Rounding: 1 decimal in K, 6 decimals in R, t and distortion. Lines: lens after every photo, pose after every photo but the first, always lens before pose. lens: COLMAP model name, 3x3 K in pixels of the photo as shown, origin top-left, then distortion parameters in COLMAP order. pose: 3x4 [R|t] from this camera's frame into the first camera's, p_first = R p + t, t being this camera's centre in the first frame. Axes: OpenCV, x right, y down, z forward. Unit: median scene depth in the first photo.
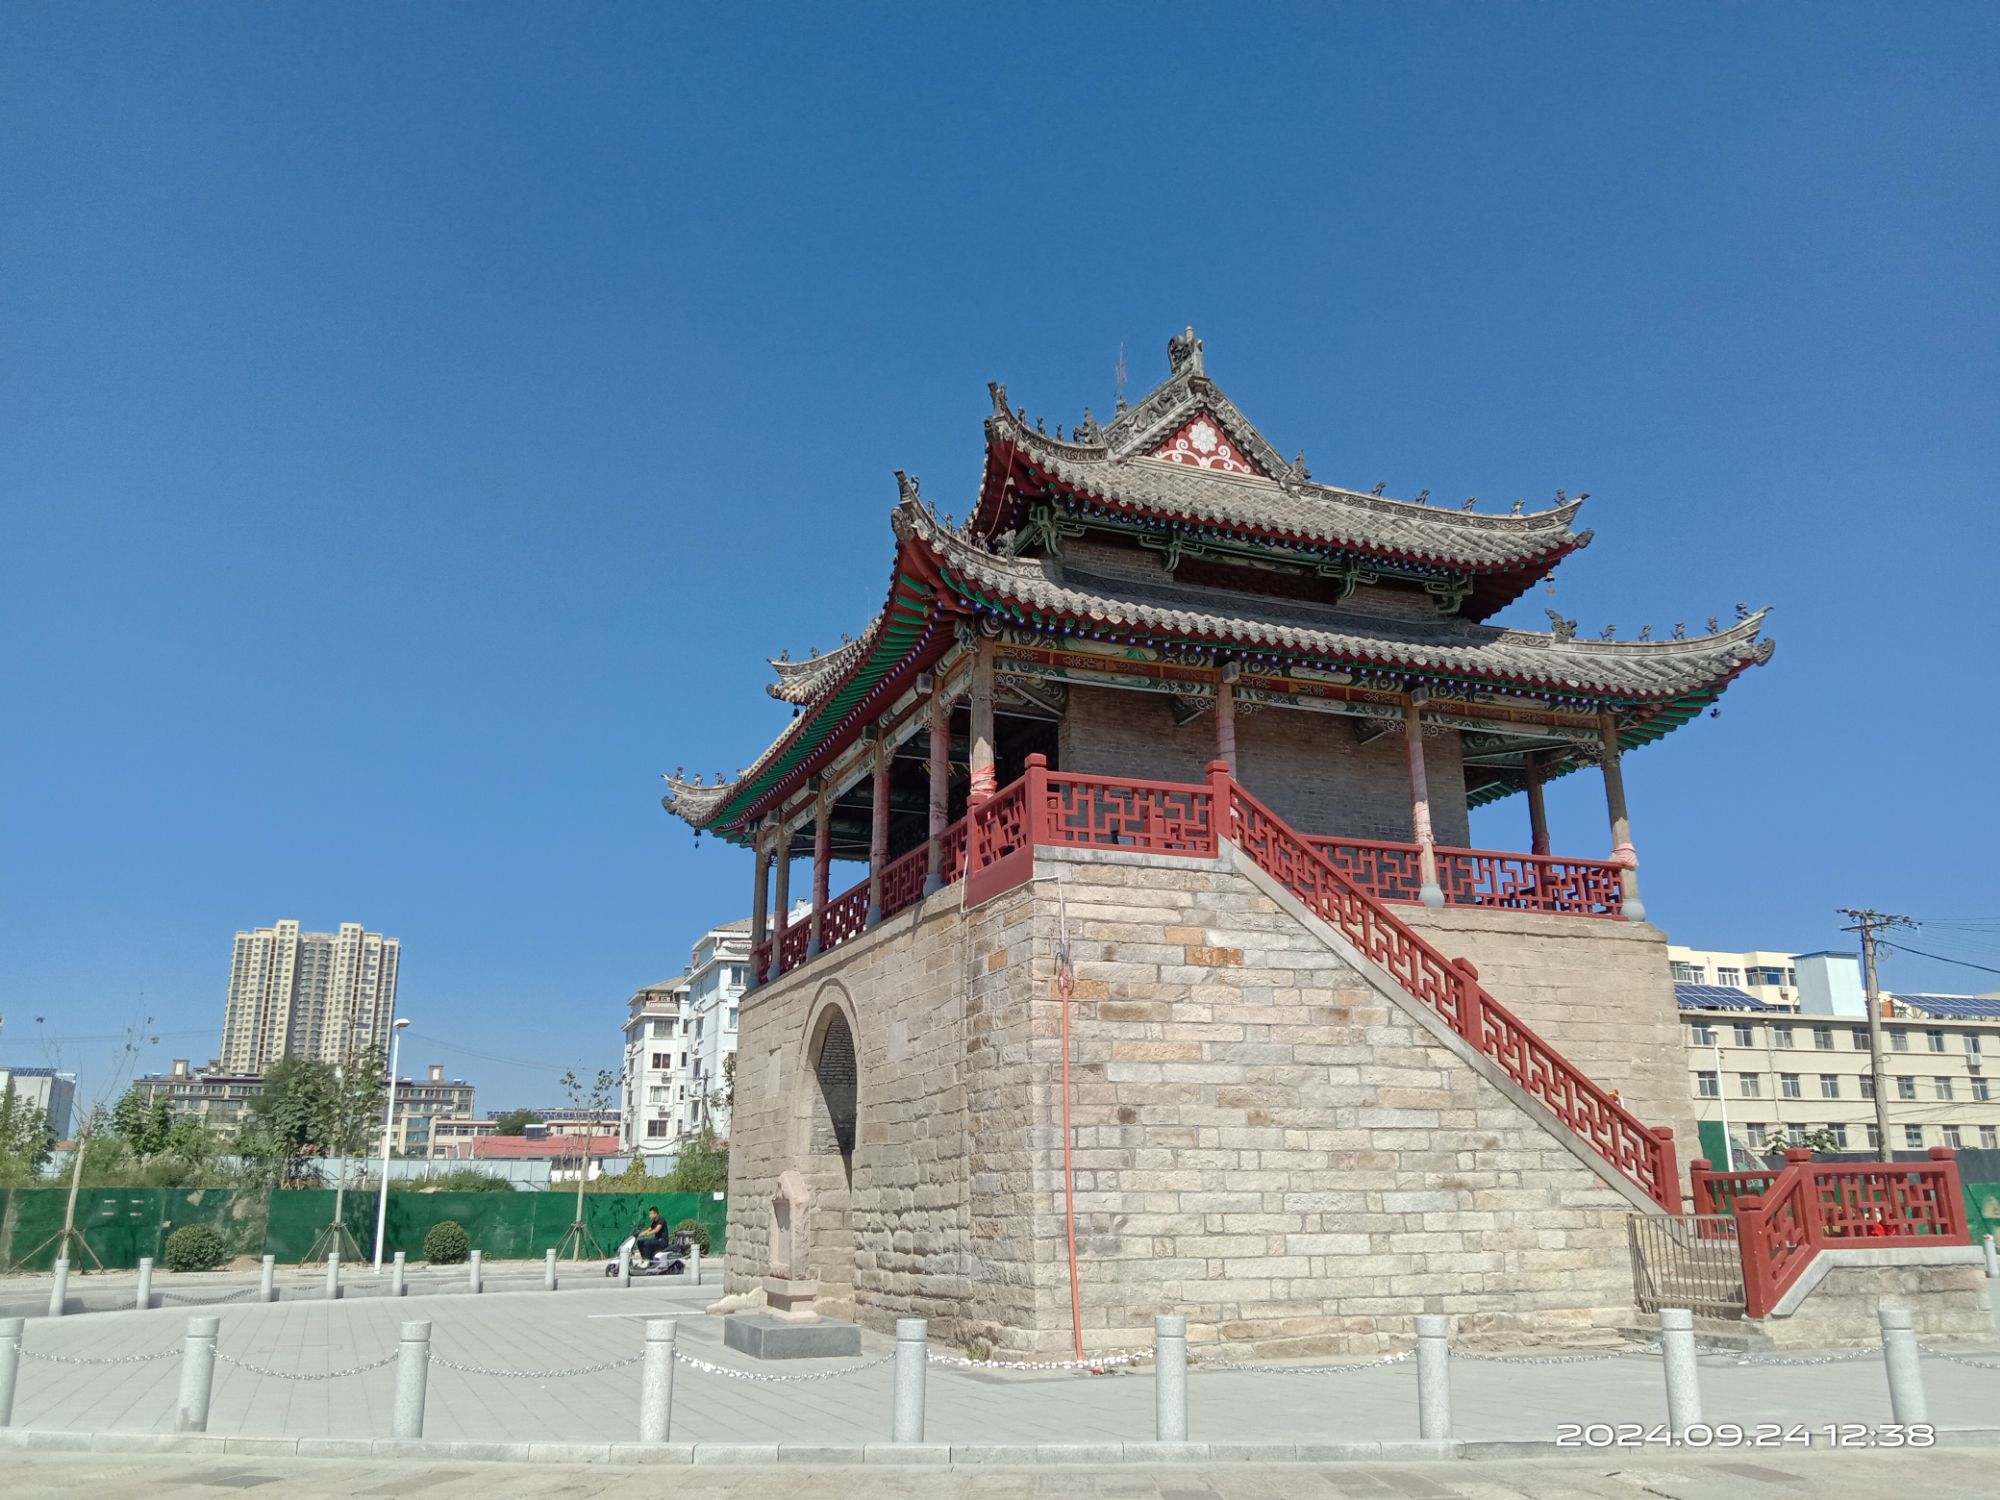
lens RADIAL K [[1554.0, 0, 1000.0], [0, 1554.0, 750.0], [0, 0, 1]] dist [0.002355, 0.004450]
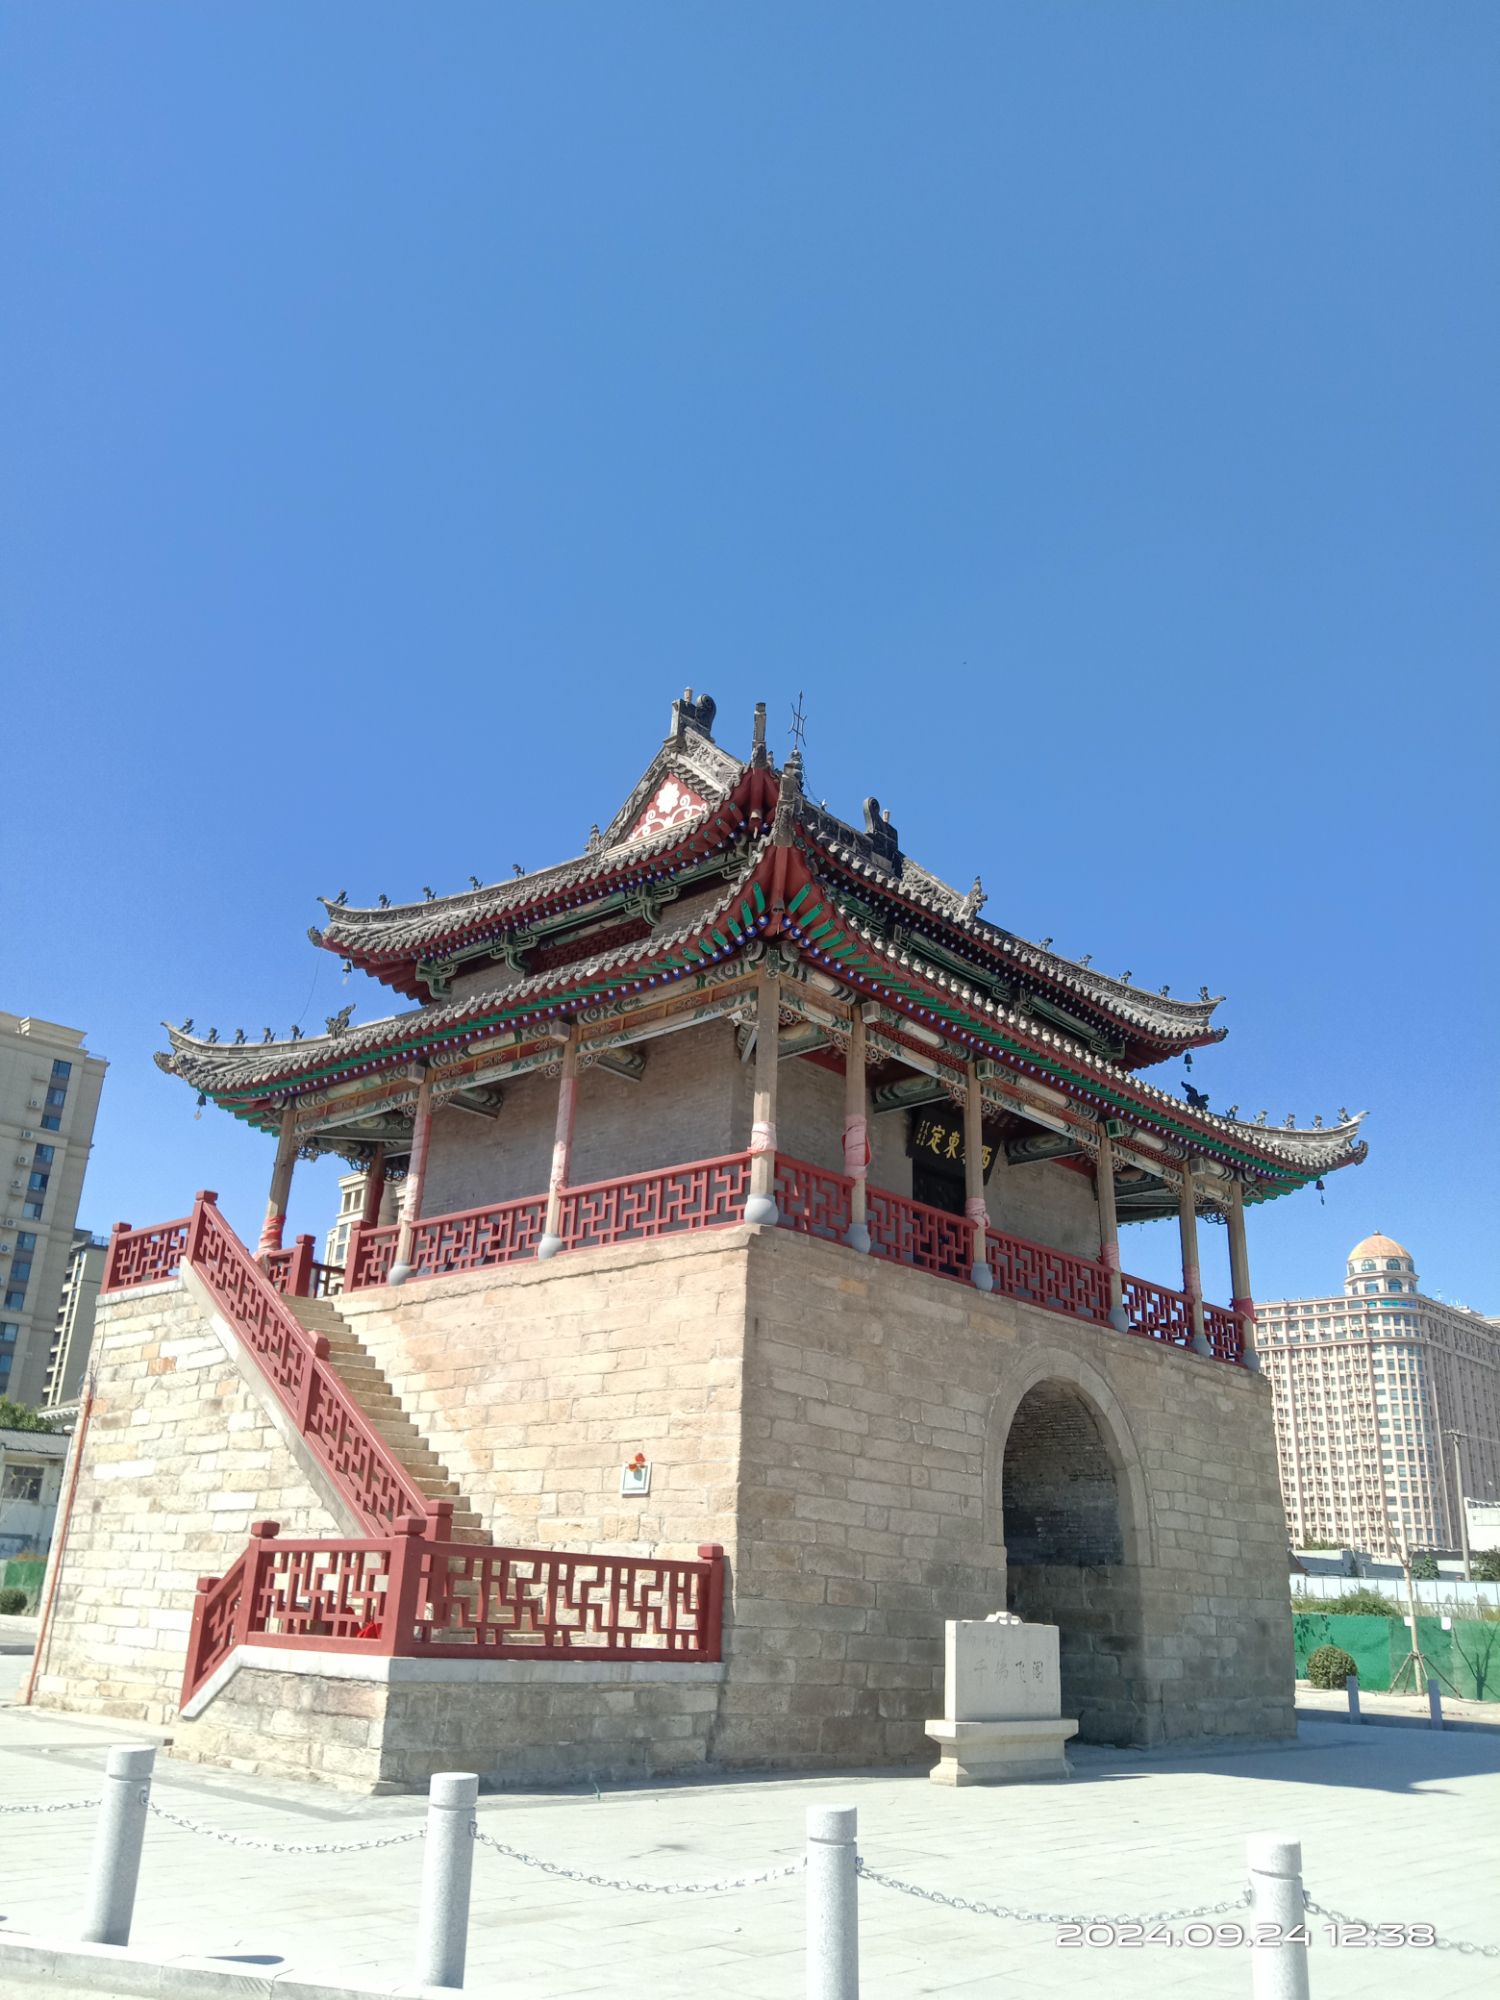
lens RADIAL K [[1561.0, 0, 750.0], [0, 1561.0, 1000.0], [0, 0, 1]] dist [0.083032, -0.155363]
pose [[0.441564, -0.300509, -0.845409, 1.379570], [0.213291, 0.950389, -0.226422, 0.226941], [0.871509, -0.080339, 0.483753, 0.802760]]
